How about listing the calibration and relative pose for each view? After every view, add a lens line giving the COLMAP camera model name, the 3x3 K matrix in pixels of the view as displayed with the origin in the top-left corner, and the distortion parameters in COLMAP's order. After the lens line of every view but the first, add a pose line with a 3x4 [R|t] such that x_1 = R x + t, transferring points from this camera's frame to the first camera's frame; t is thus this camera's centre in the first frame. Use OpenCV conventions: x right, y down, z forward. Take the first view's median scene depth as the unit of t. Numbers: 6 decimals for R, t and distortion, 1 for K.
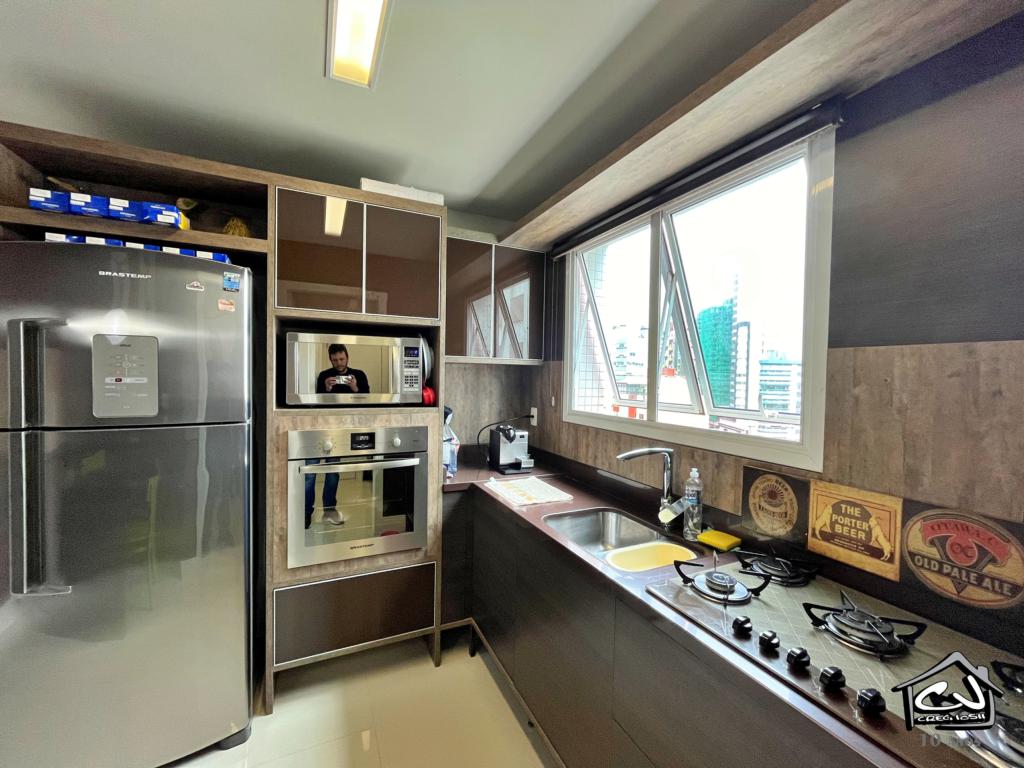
lens RADIAL K [[412.0, 0, 512.0], [0, 412.0, 384.0], [0, 0, 1]] dist [-0.004440, 0.000146]
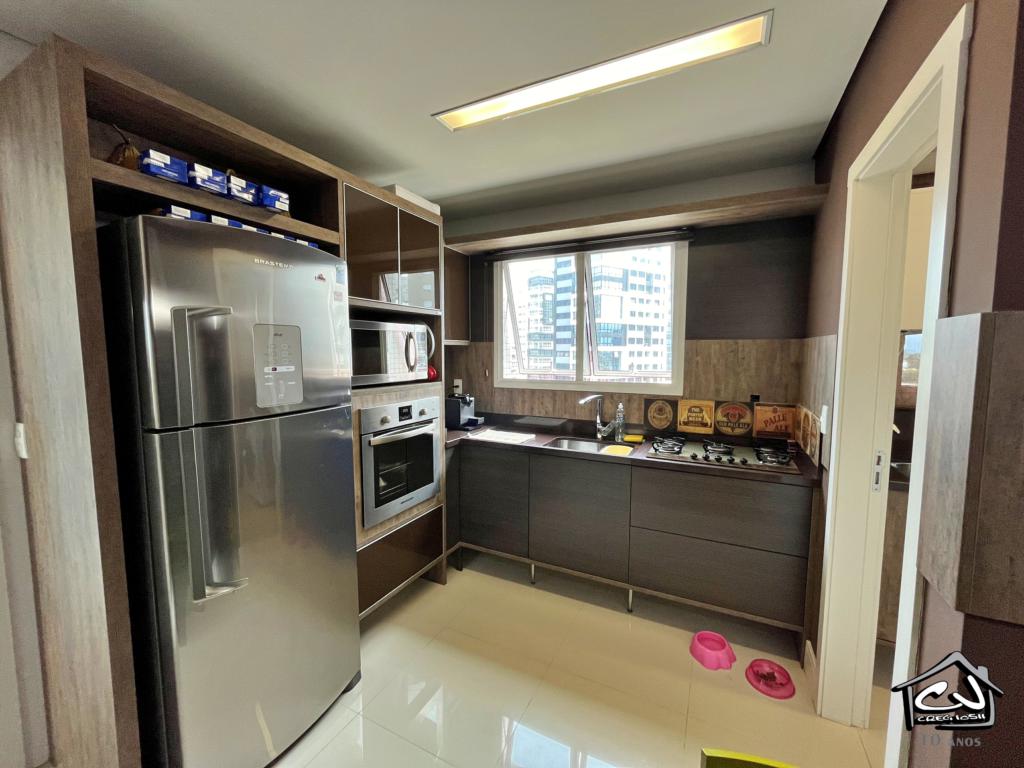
lens RADIAL K [[412.0, 0, 512.0], [0, 412.0, 384.0], [0, 0, 1]] dist [-0.004440, 0.000146]
pose [[0.789413, -0.067165, 0.610177, -1.126608], [0.027047, 0.996837, 0.074735, -0.033771], [-0.613267, -0.042494, 0.788732, -0.160574]]
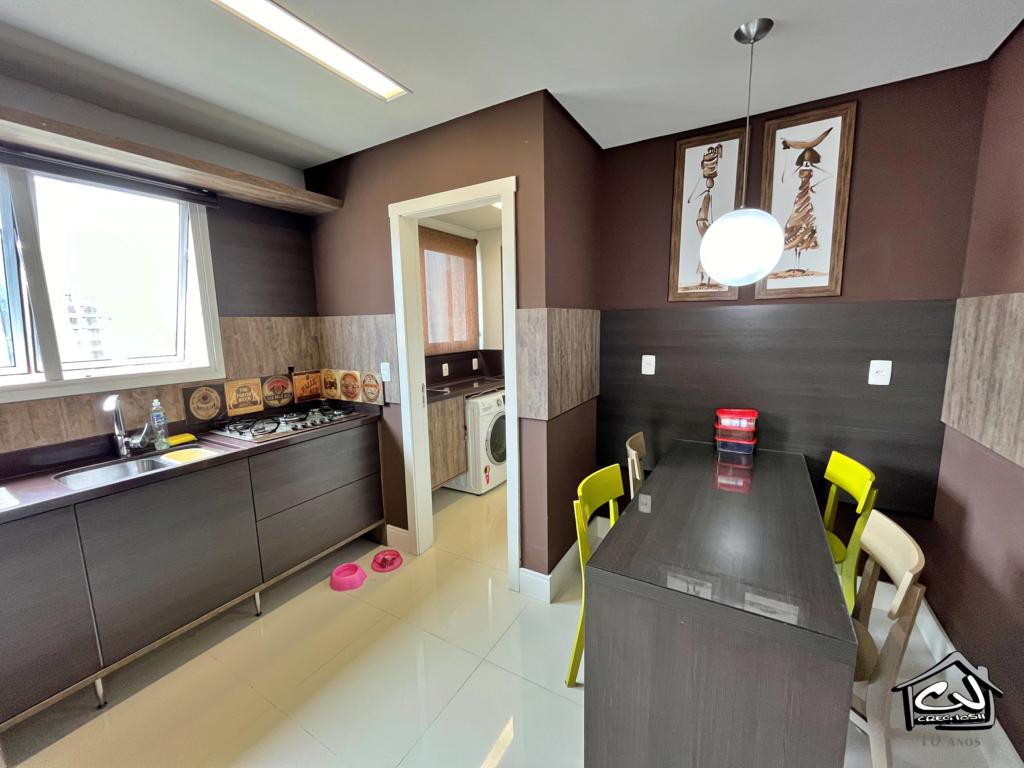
lens RADIAL K [[412.0, 0, 512.0], [0, 412.0, 384.0], [0, 0, 1]] dist [-0.004440, 0.000146]
pose [[-0.560930, -0.130071, 0.817581, -1.465271], [0.027191, 0.984153, 0.175227, -0.063941], [-0.827416, 0.120521, -0.548504, 0.803417]]
